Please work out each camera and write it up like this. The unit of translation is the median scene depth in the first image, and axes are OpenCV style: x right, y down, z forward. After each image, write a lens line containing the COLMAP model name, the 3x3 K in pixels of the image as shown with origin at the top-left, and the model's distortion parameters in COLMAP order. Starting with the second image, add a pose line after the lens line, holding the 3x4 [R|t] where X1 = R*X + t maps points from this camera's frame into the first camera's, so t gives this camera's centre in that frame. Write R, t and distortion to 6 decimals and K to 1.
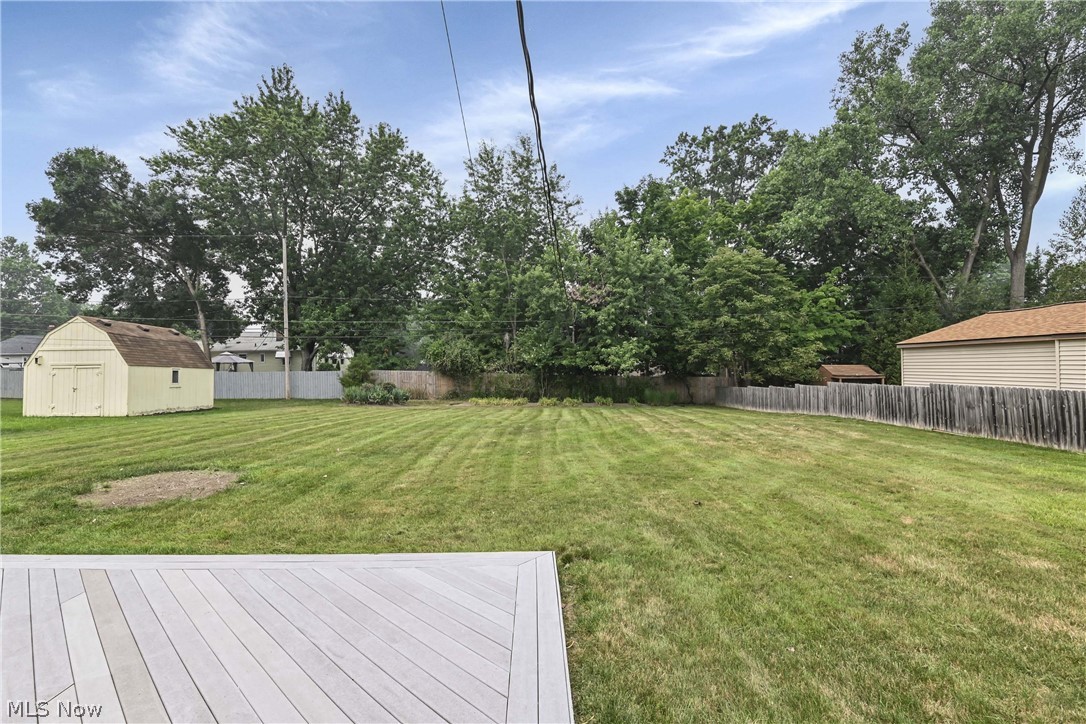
lens RADIAL K [[505.7, 0, 543.0], [0, 505.7, 362.0], [0, 0, 1]] dist [0.000148, 0.000009]
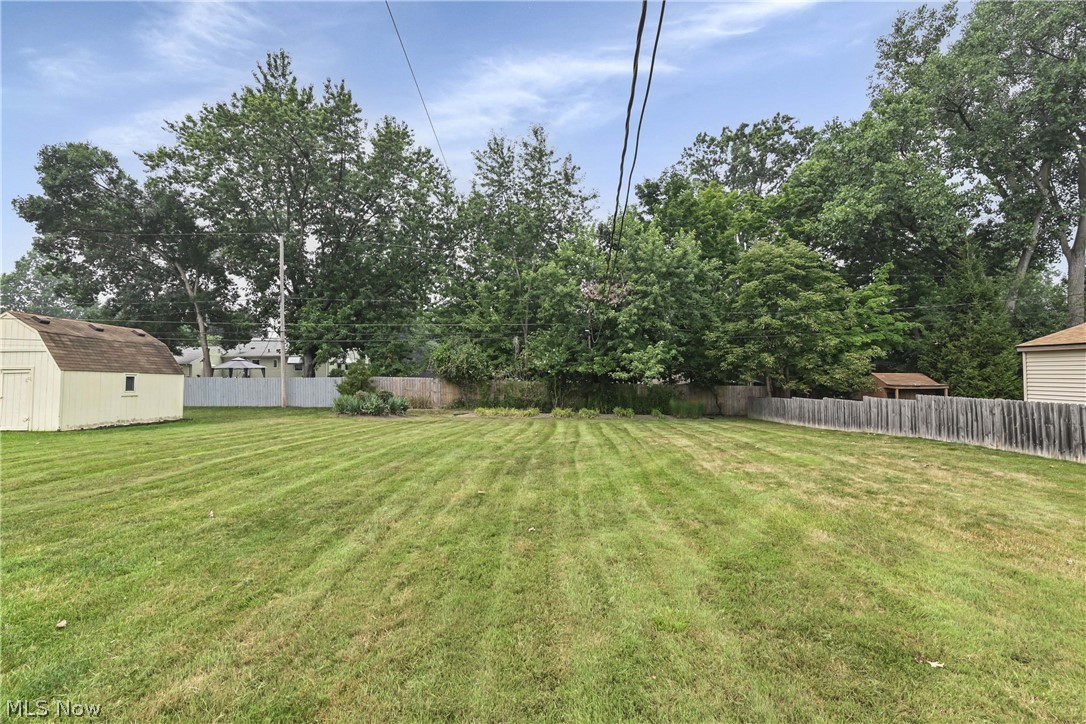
lens RADIAL K [[495.8, 0, 543.0], [0, 495.8, 362.0], [0, 0, 1]] dist [-0.000586, -0.009658]
pose [[0.999650, 0.003592, -0.026198, -0.000587], [-0.003951, 0.999898, -0.013694, 0.000517], [0.026146, 0.013793, 0.999563, 0.102377]]
